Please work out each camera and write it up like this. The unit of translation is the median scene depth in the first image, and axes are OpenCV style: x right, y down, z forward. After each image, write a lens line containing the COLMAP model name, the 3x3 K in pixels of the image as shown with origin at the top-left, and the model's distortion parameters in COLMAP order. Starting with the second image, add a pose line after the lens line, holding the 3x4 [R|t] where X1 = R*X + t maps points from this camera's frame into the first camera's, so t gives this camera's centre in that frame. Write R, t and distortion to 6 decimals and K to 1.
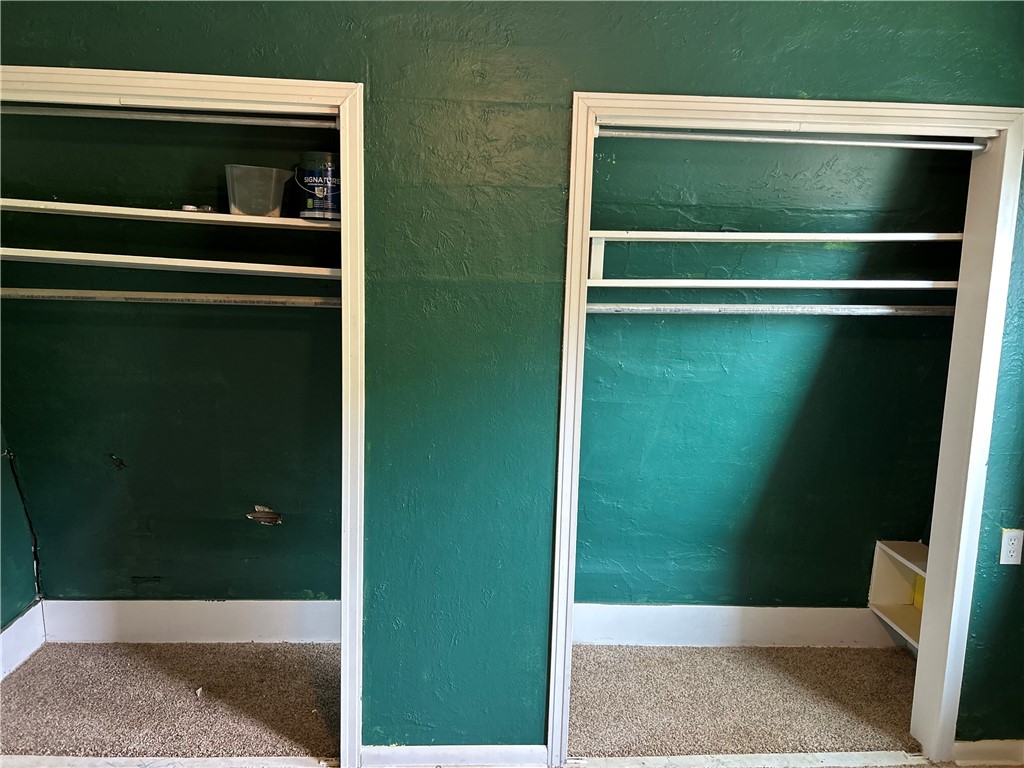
lens RADIAL K [[769.0, 0, 514.7], [0, 769.0, 384.4], [0, 0, 1]] dist [0.087659, -0.093621]
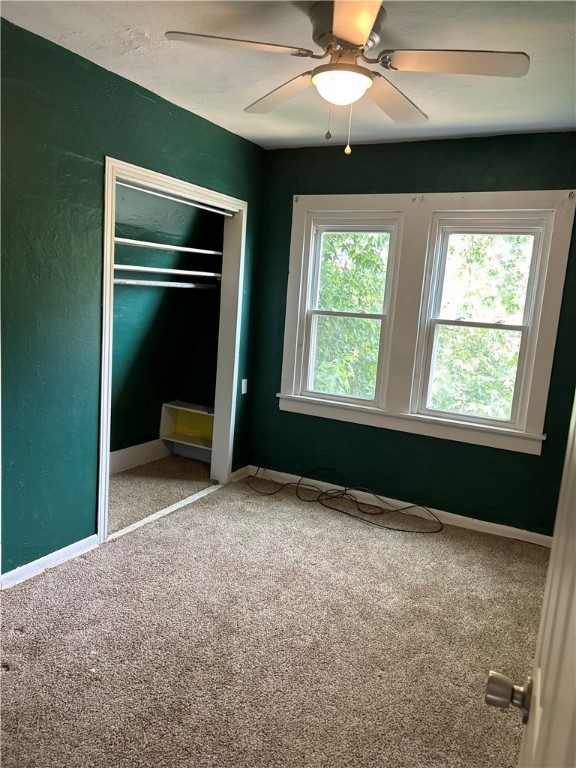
lens RADIAL K [[576.8, 0, 294.4], [0, 576.8, 385.9], [0, 0, 1]] dist [0.087659, -0.093621]
pose [[0.515571, -0.127869, 0.847252, -0.786330], [0.053973, 0.991685, 0.116823, 0.005761], [-0.855145, -0.014502, 0.518186, -0.050947]]
